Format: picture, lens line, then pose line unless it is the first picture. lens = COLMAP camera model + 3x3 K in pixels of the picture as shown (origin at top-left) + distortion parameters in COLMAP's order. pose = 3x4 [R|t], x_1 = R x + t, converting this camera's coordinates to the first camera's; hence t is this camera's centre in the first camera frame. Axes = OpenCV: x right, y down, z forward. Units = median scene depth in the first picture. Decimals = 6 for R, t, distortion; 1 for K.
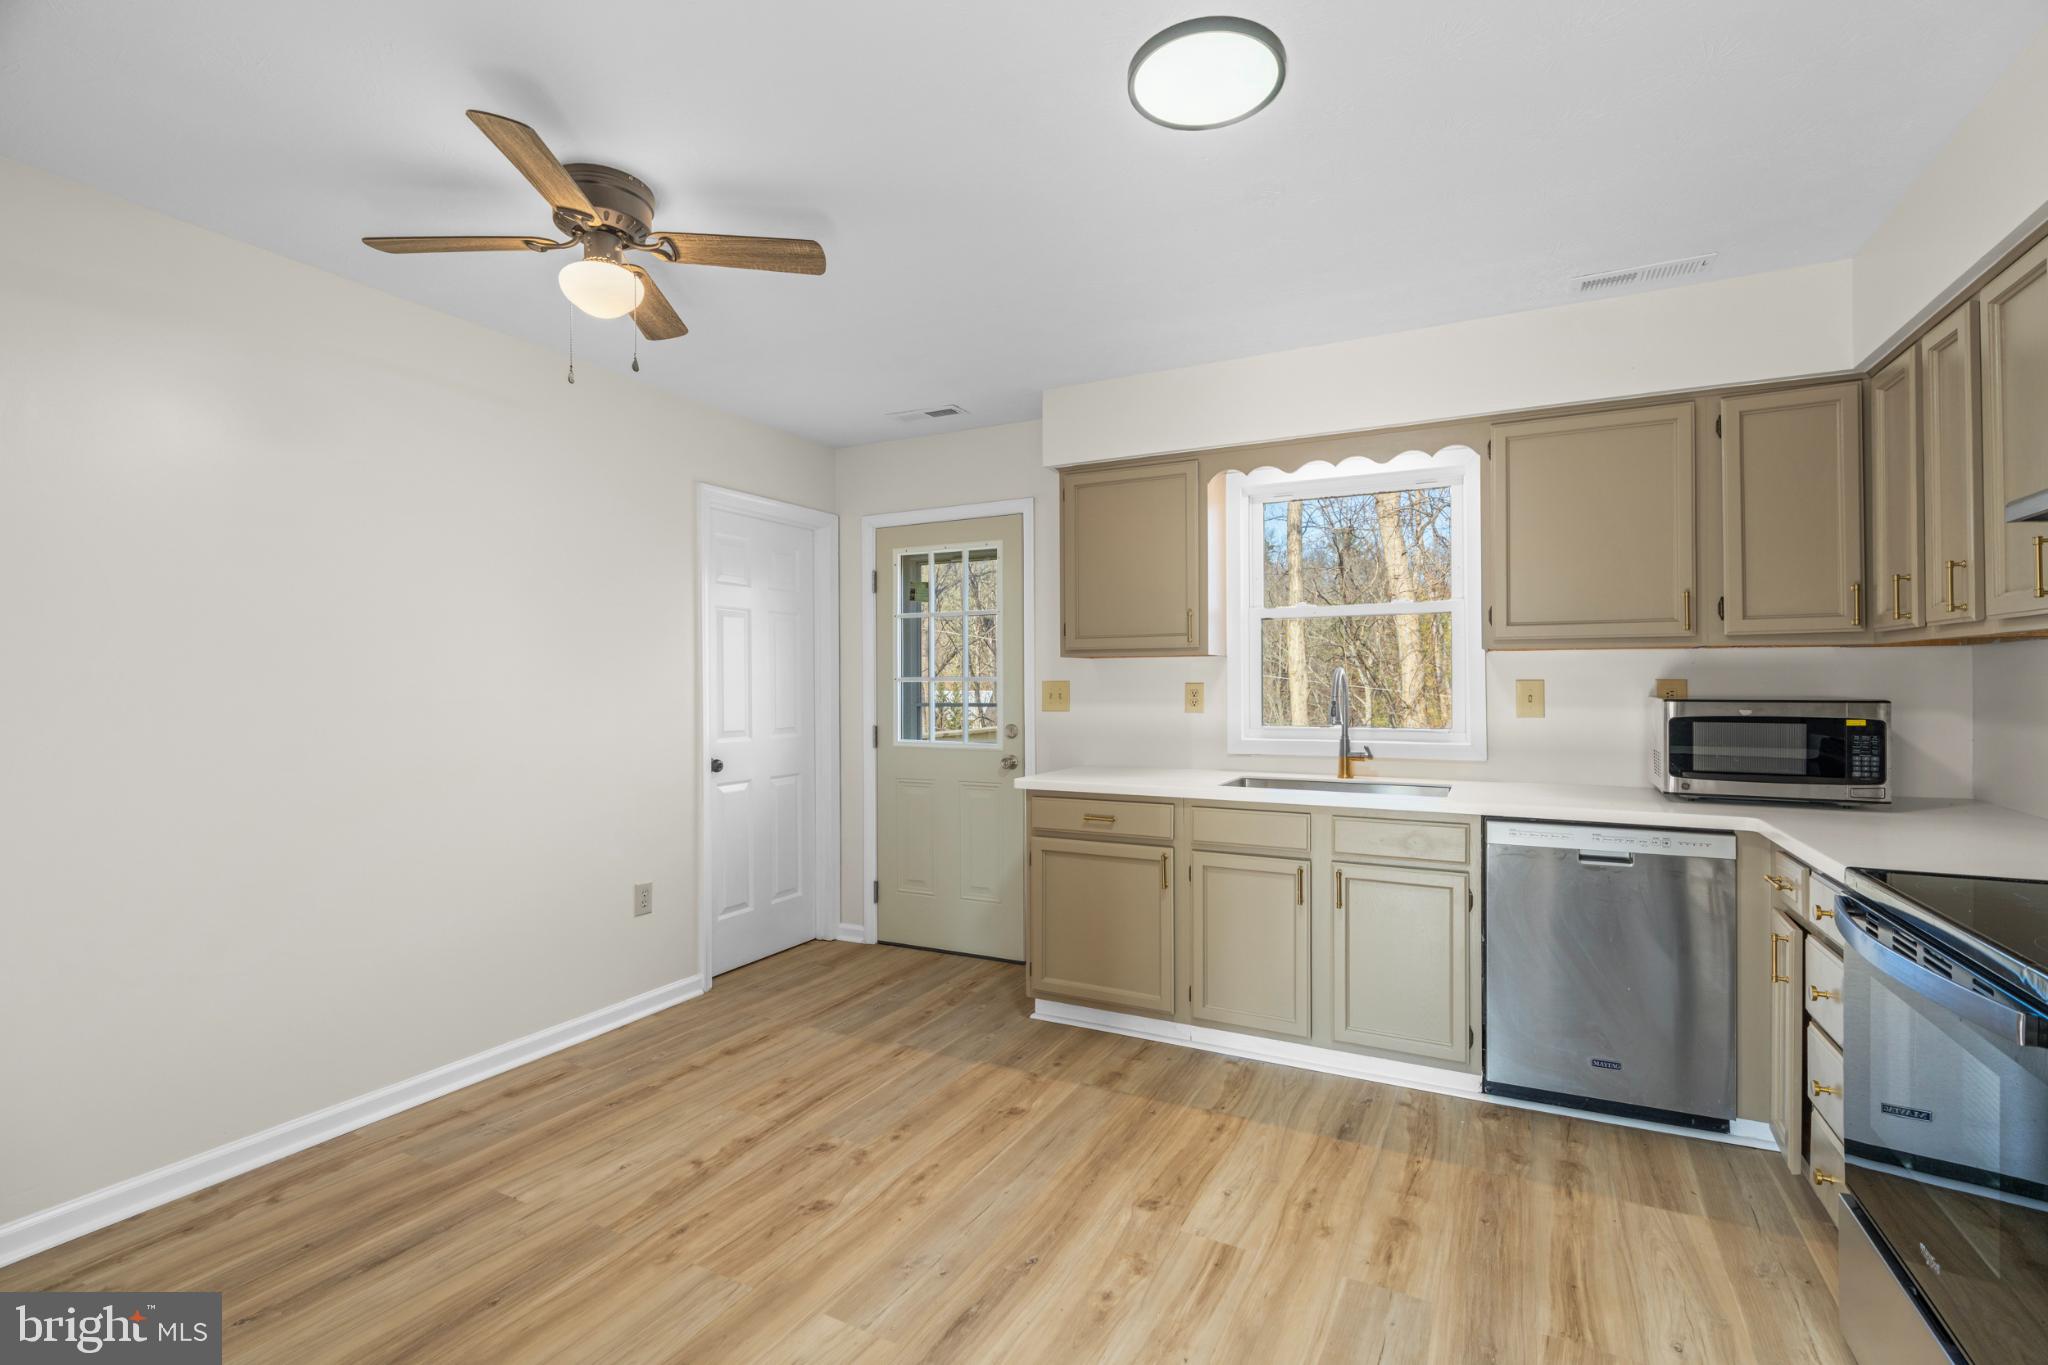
lens RADIAL K [[923.2, 0, 1032.7], [0, 923.2, 678.5], [0, 0, 1]] dist [-0.000823, 0.000112]
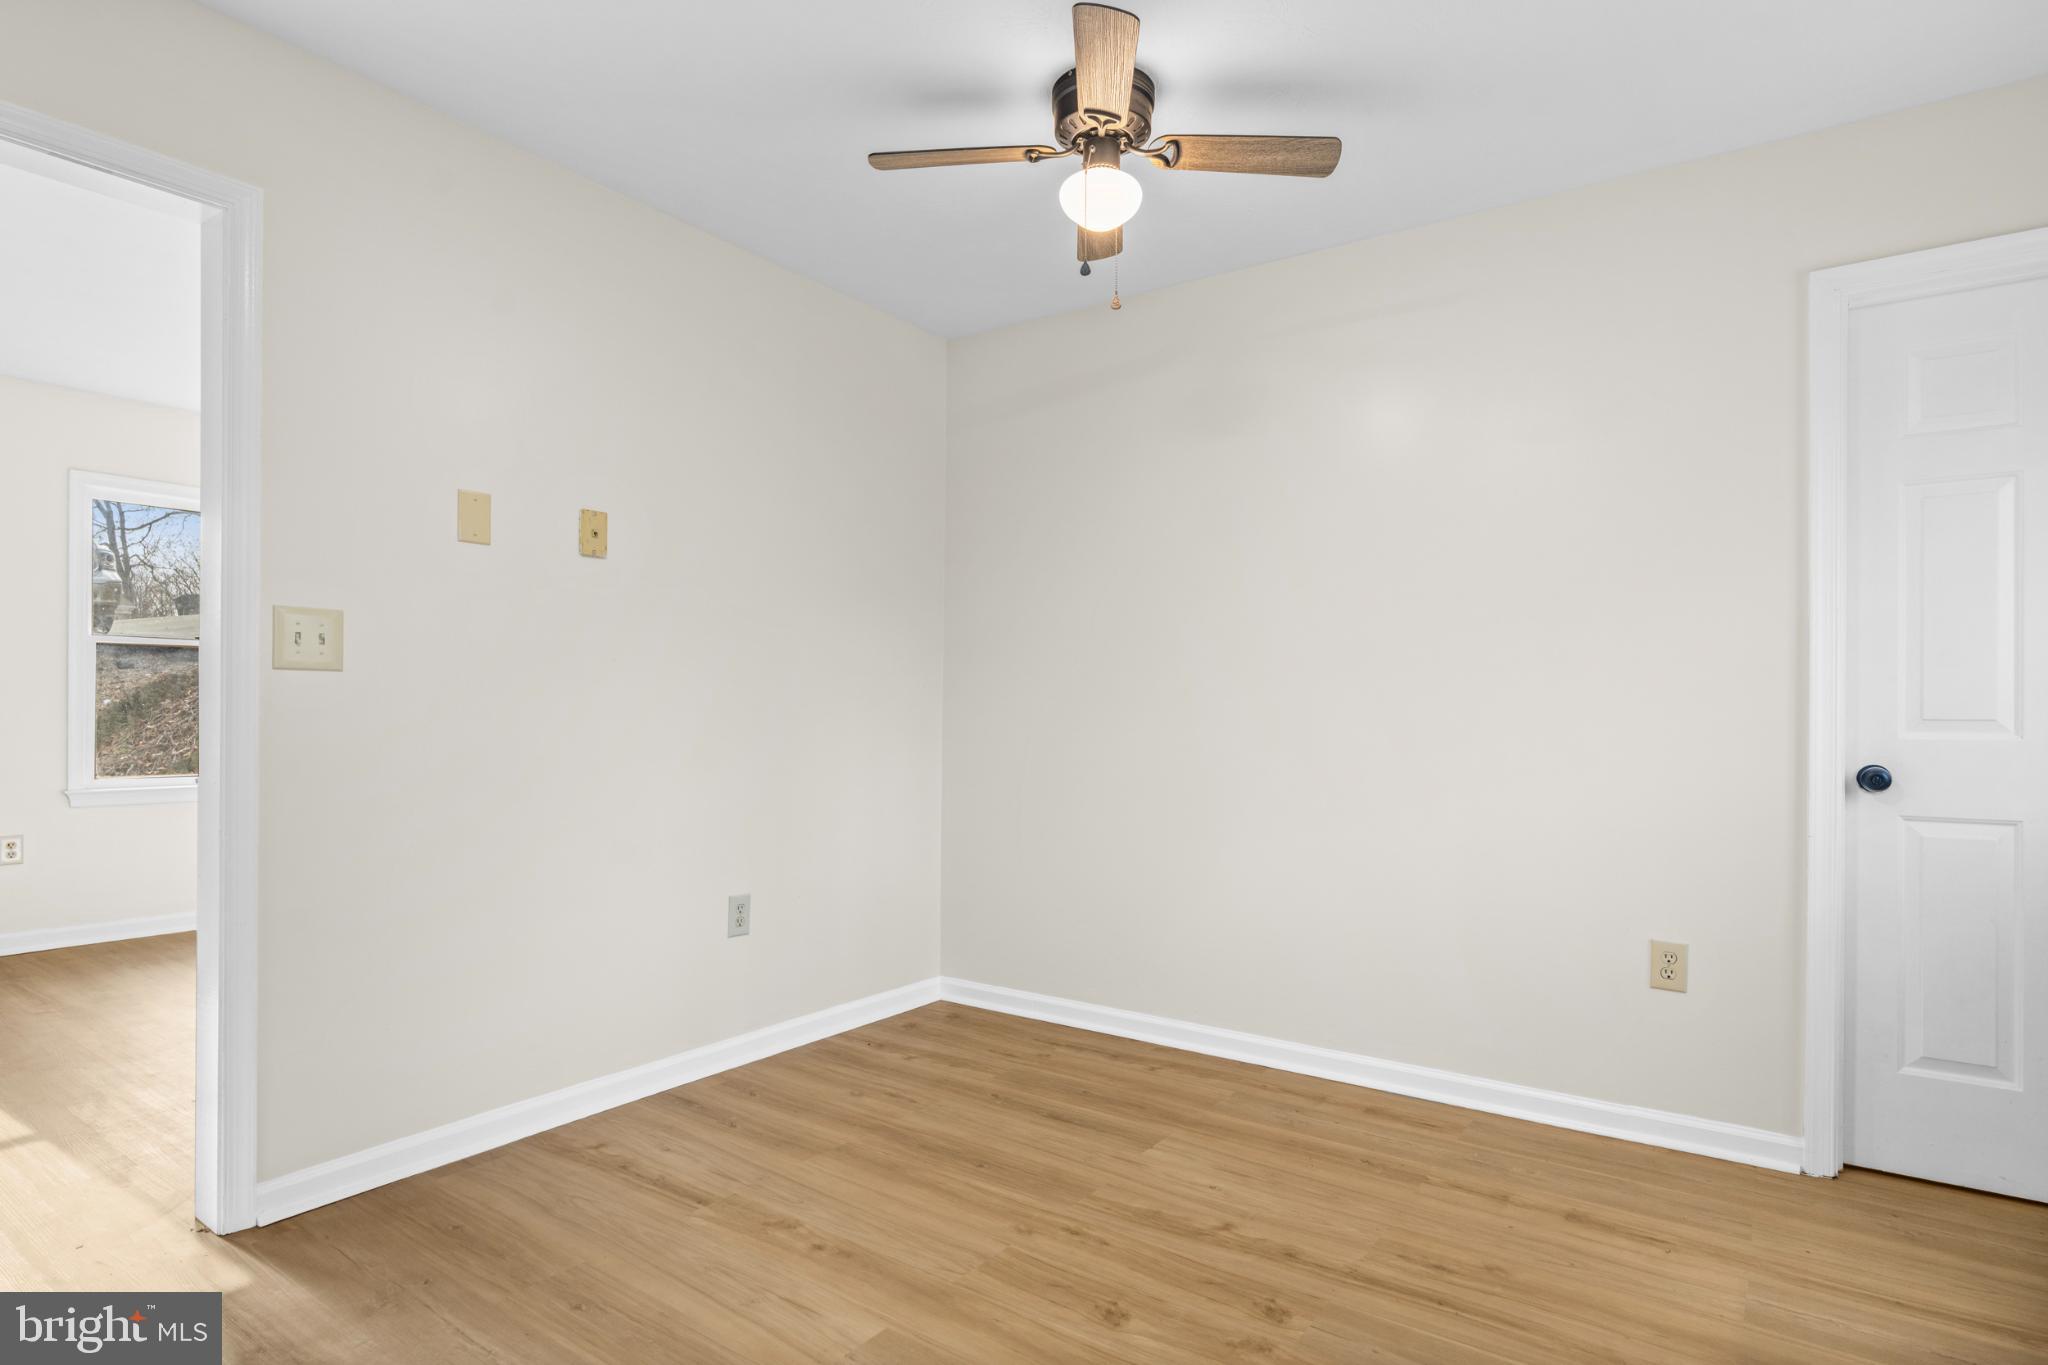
lens RADIAL K [[1085.1, 0, 1022.2], [0, 1085.1, 703.5], [0, 0, 1]] dist [-0.001404, -0.000263]
pose [[-0.140801, -0.003986, -0.990030, 0.565467], [0.000207, 0.999992, -0.004055, 0.083372], [0.990038, -0.000776, -0.140799, 0.945397]]
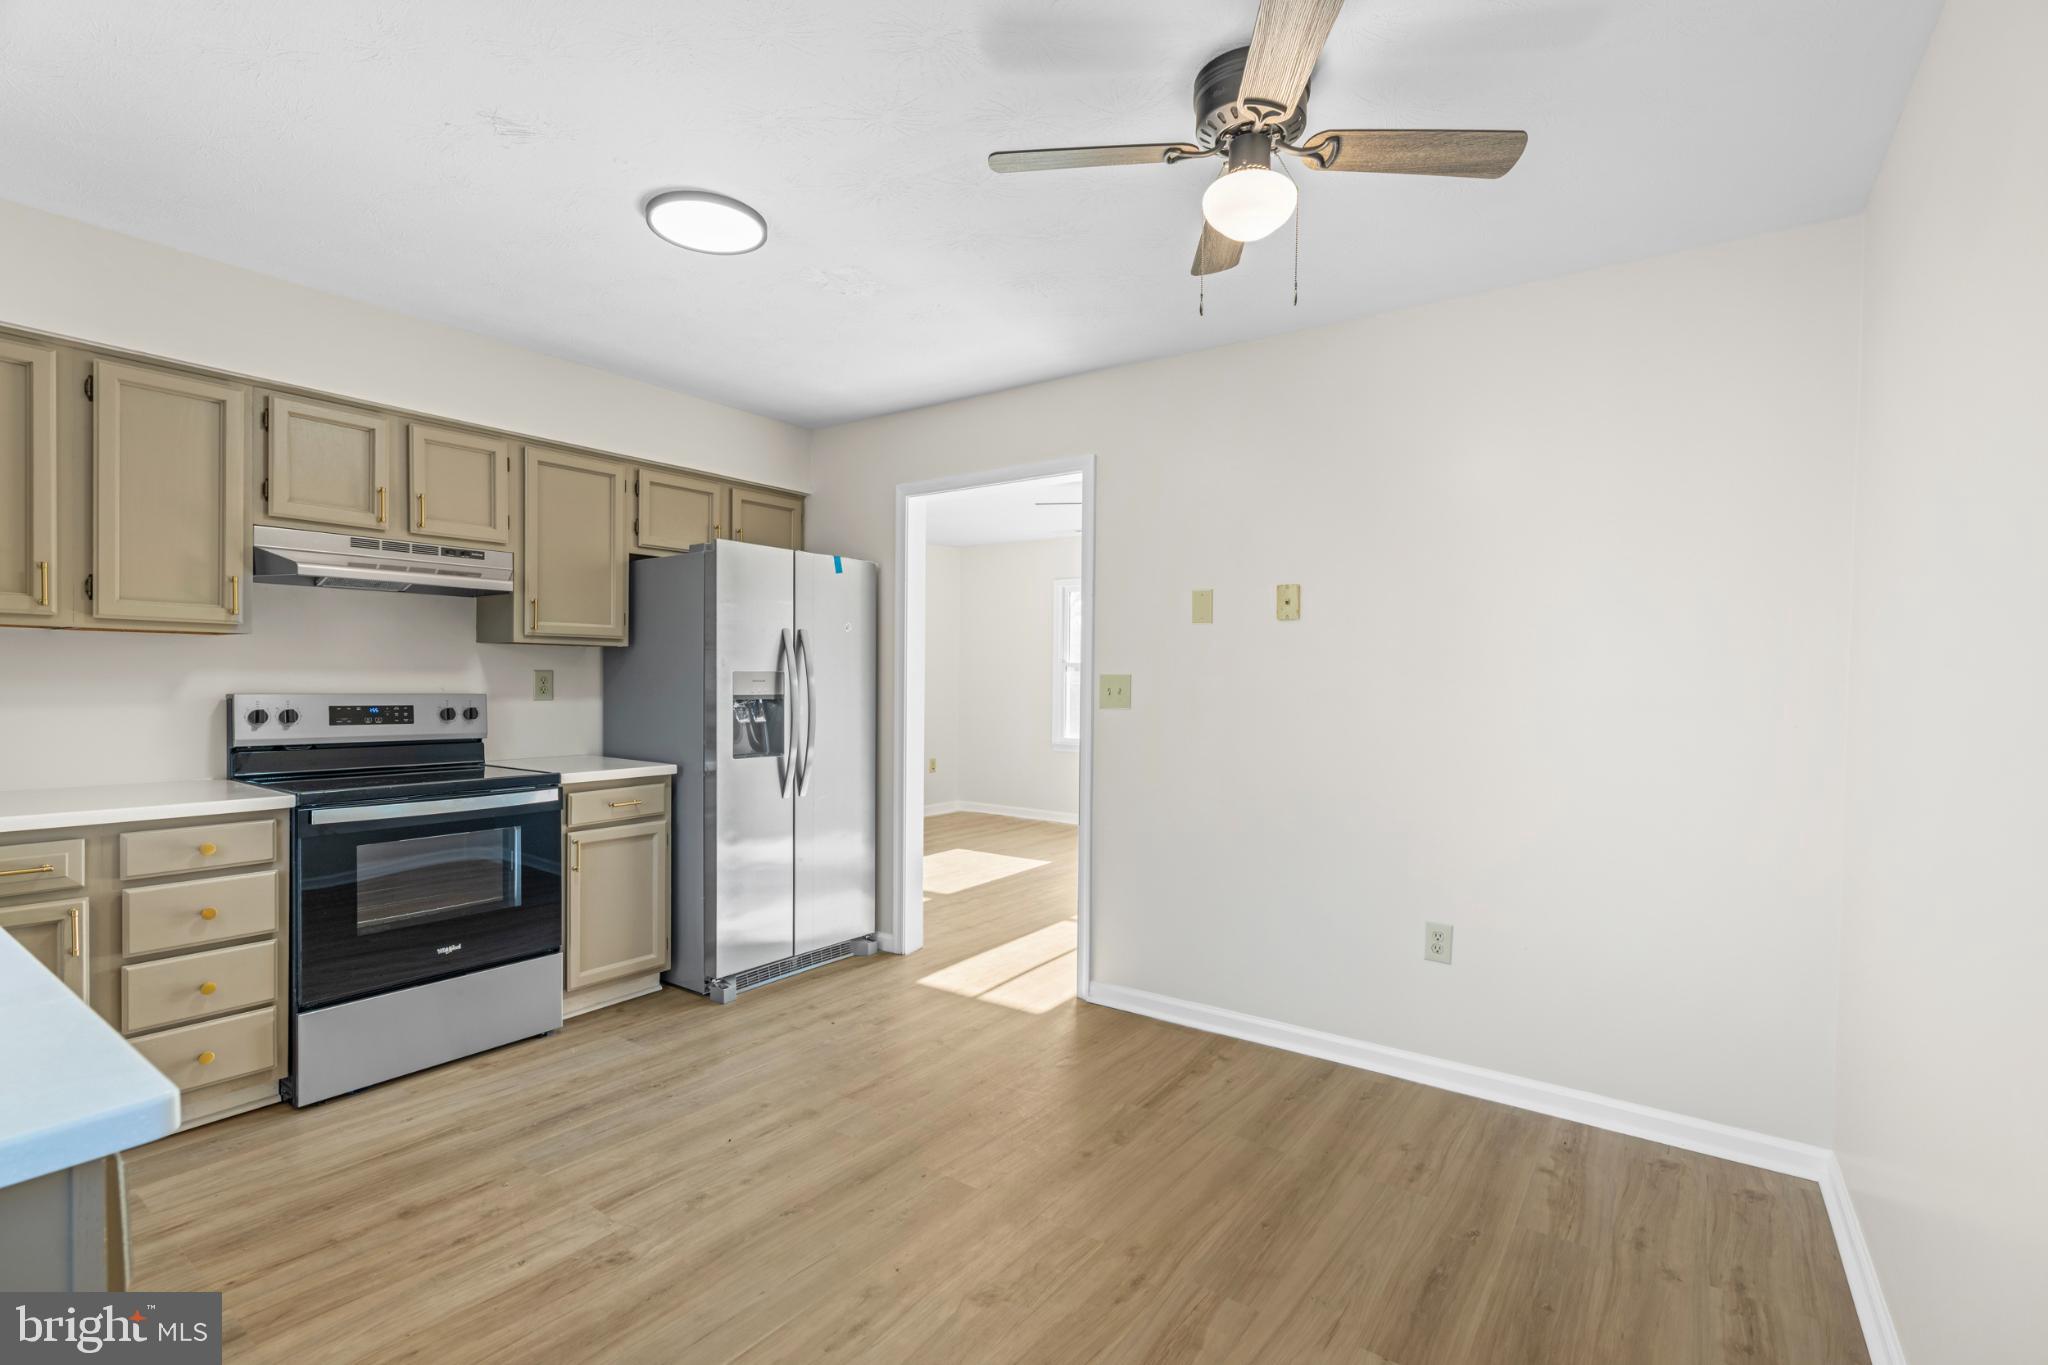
lens RADIAL K [[921.1, 0, 1035.5], [0, 921.1, 689.9], [0, 0, 1]] dist [0.000430, 0.000381]
pose [[-0.990587, -0.008837, 0.136596, -0.345966], [-0.008179, 0.999952, 0.005377, 0.015192], [-0.136637, 0.004209, -0.990612, 1.637369]]
